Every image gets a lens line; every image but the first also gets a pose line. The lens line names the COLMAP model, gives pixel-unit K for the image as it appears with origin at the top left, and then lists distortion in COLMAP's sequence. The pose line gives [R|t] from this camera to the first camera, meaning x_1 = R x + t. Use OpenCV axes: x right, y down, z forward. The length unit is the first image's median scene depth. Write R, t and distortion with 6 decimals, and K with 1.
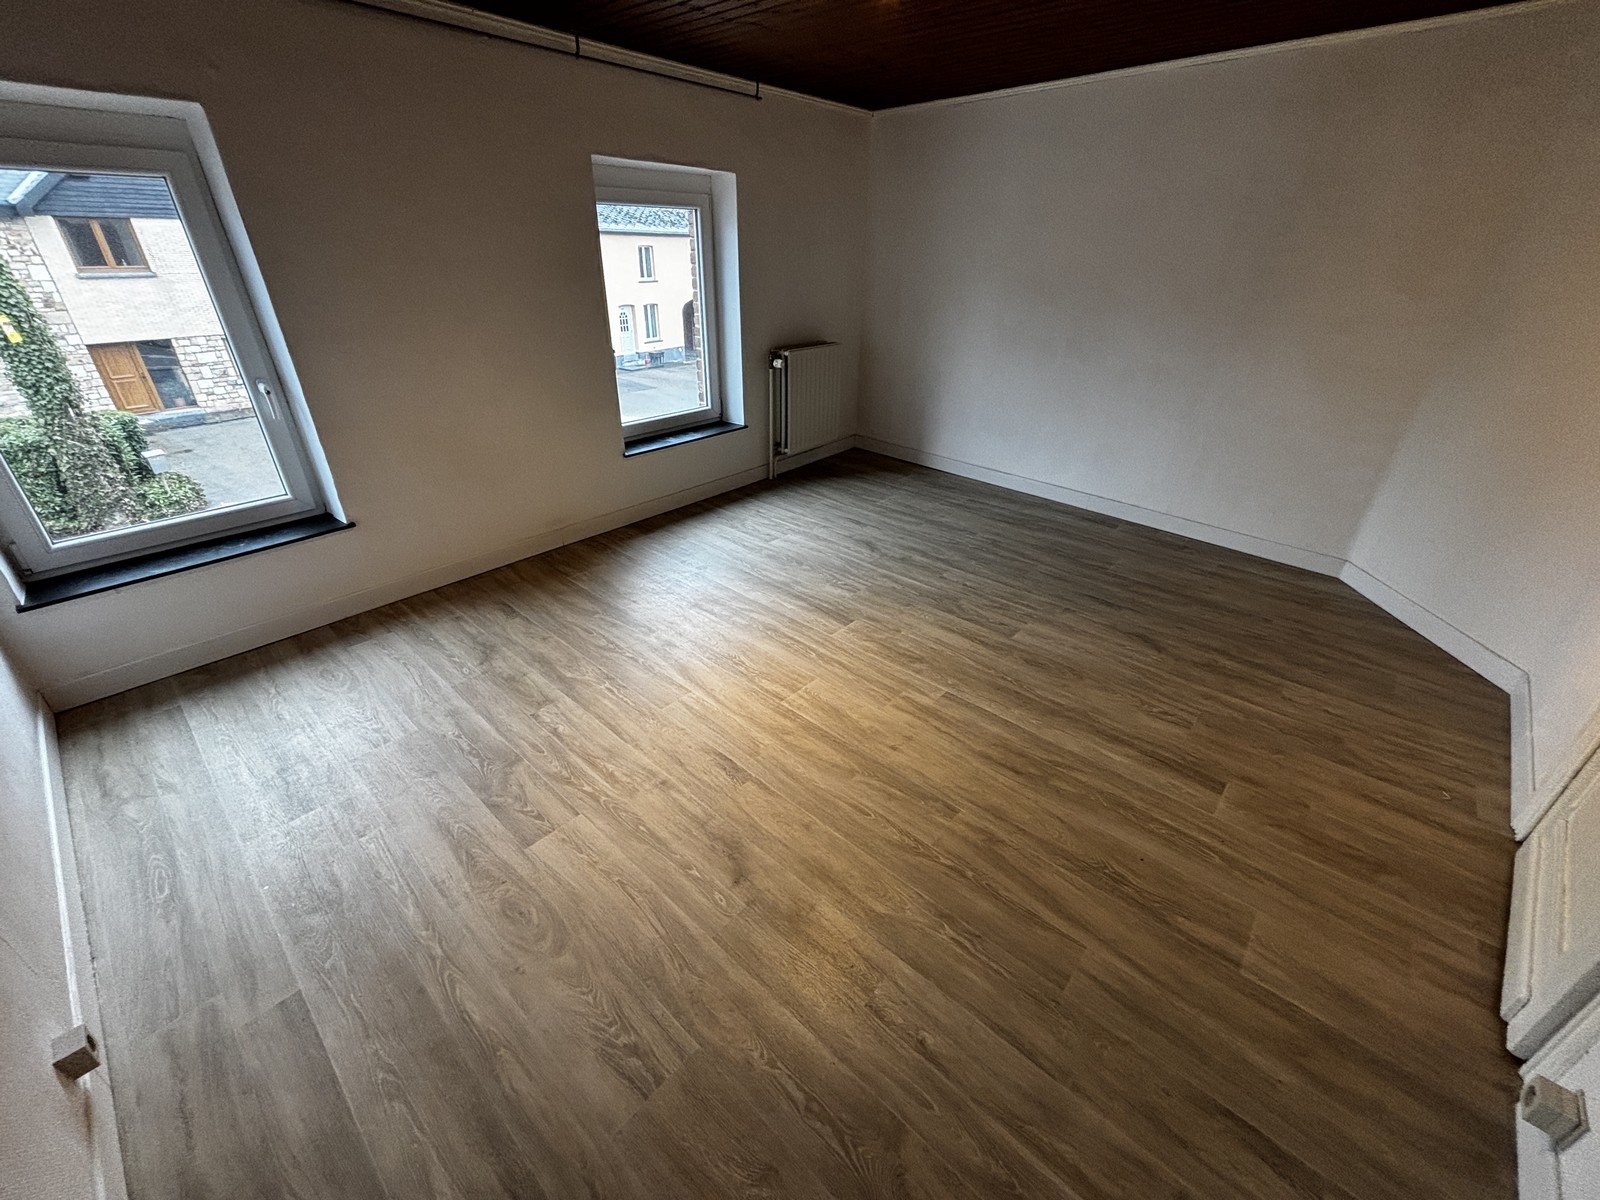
lens RADIAL K [[639.7, 0, 800.2], [0, 639.7, 591.5], [0, 0, 1]] dist [0.008552, -0.000203]
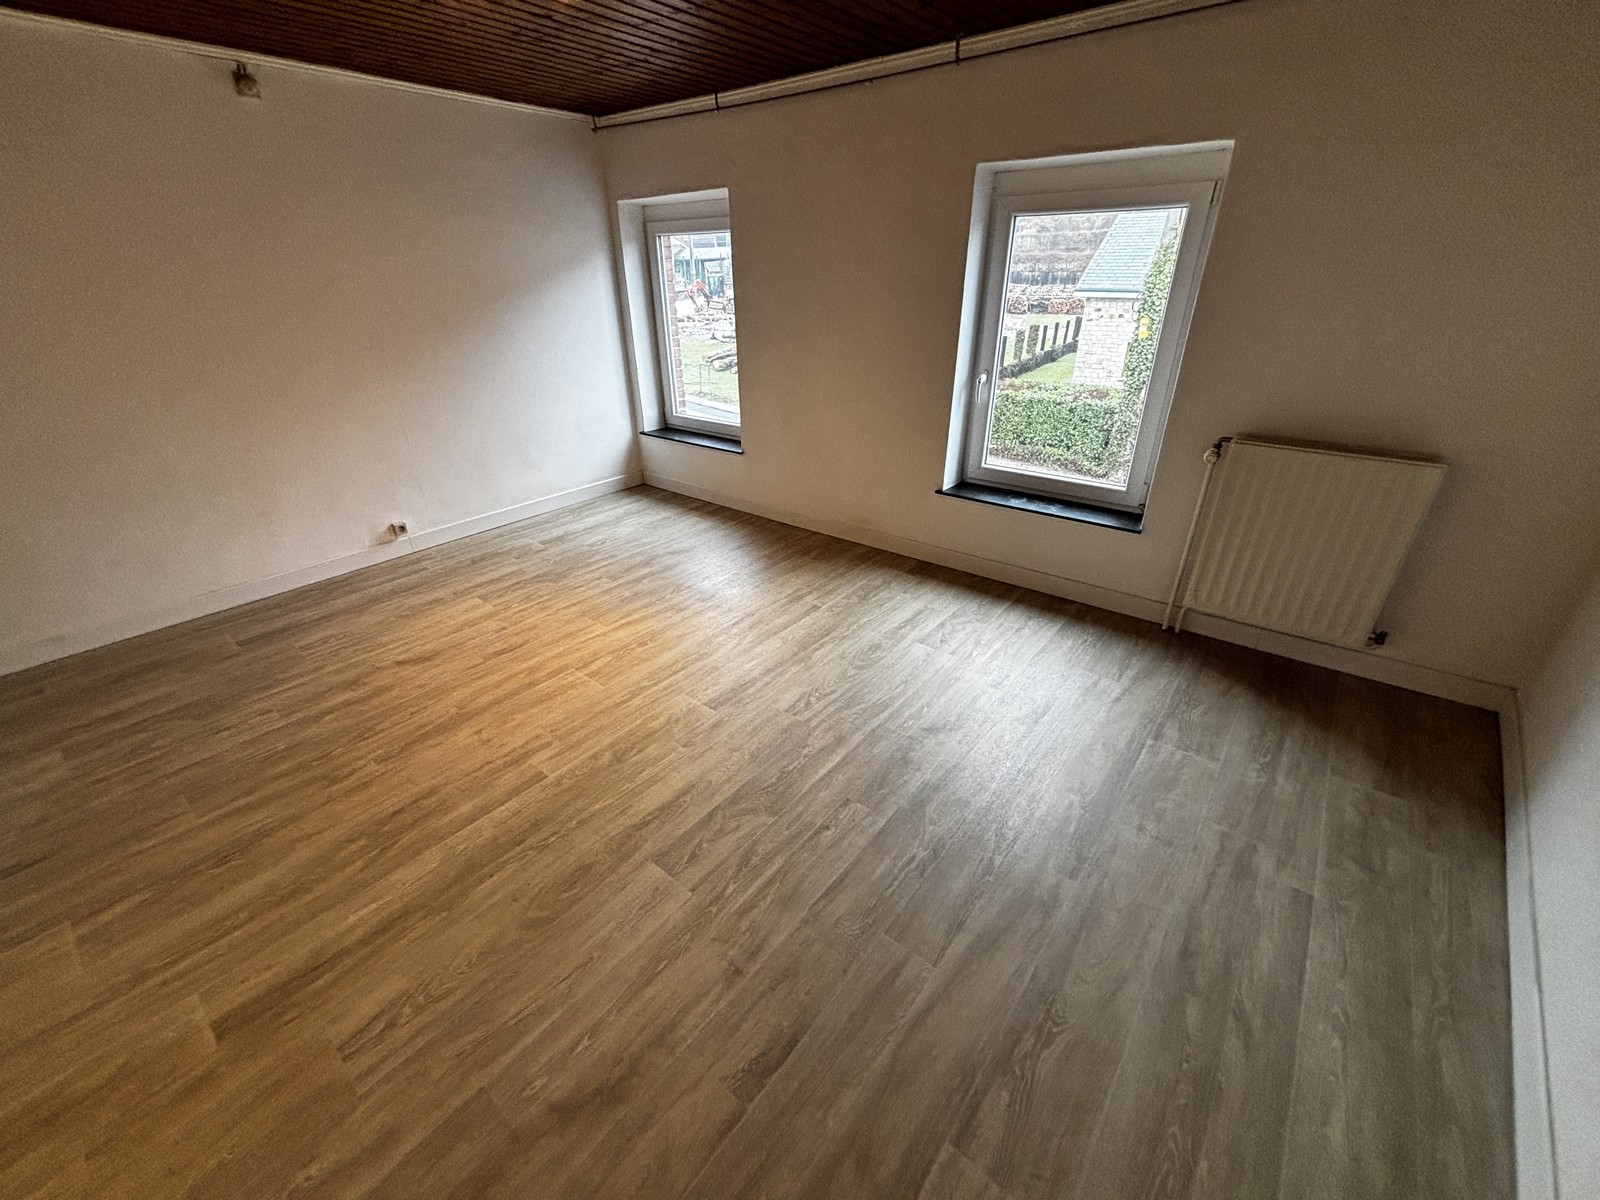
lens RADIAL K [[647.9, 0, 792.1], [0, 647.9, 595.0], [0, 0, 1]] dist [-0.024345, 0.016191]
pose [[0.046856, 0.441043, -0.896262, 0.915605], [-0.462988, 0.804639, 0.371751, -0.511295], [0.885125, 0.397540, 0.241900, 0.992890]]
